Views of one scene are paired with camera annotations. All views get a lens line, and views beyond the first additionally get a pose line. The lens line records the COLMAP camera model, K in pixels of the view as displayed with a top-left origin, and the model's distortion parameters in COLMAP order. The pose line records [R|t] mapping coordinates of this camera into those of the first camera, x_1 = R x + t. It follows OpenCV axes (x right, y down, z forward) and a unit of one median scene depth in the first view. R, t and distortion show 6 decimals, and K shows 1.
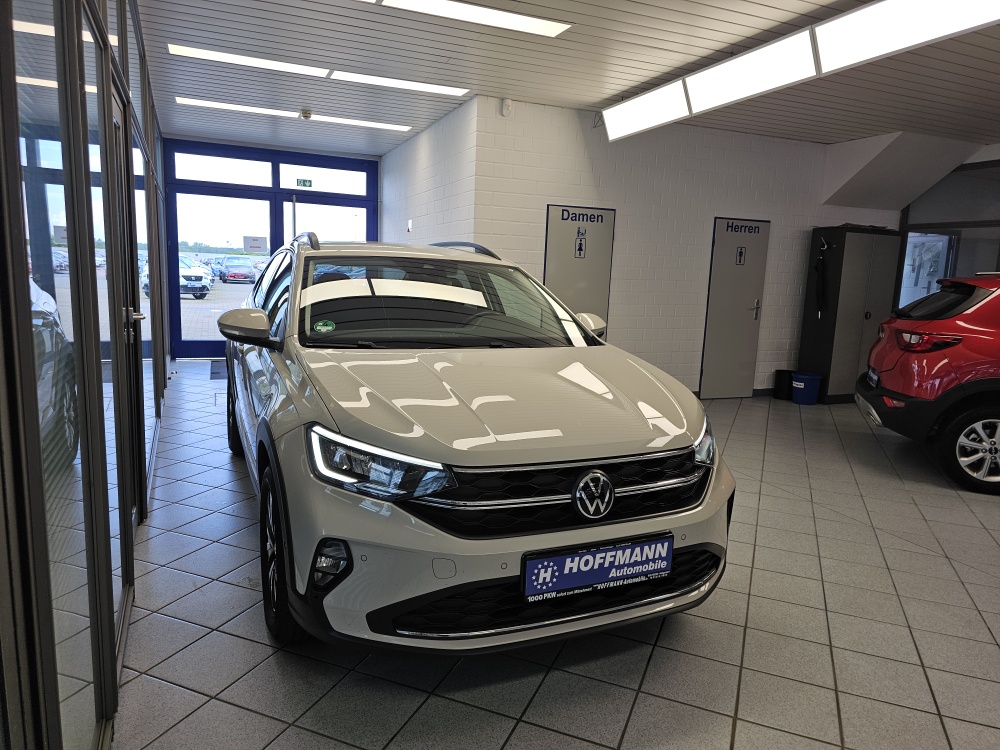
lens RADIAL K [[683.5, 0, 534.9], [0, 683.5, 413.3], [0, 0, 1]] dist [0.045705, -0.049211]
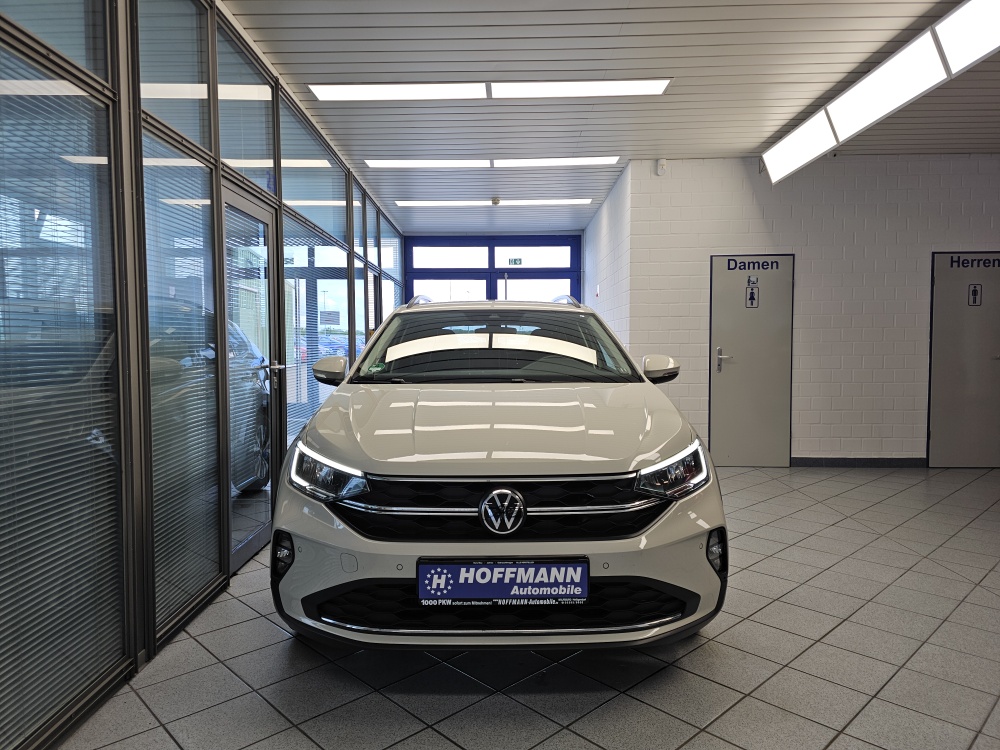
lens RADIAL K [[683.5, 0, 480.5], [0, 683.5, 402.2], [0, 0, 1]] dist [0.045705, -0.049211]
pose [[0.905610, -0.005611, -0.424075, 0.351479], [-0.043582, 0.993388, -0.106214, 0.048373], [0.421867, 0.114671, 0.899377, 0.031577]]
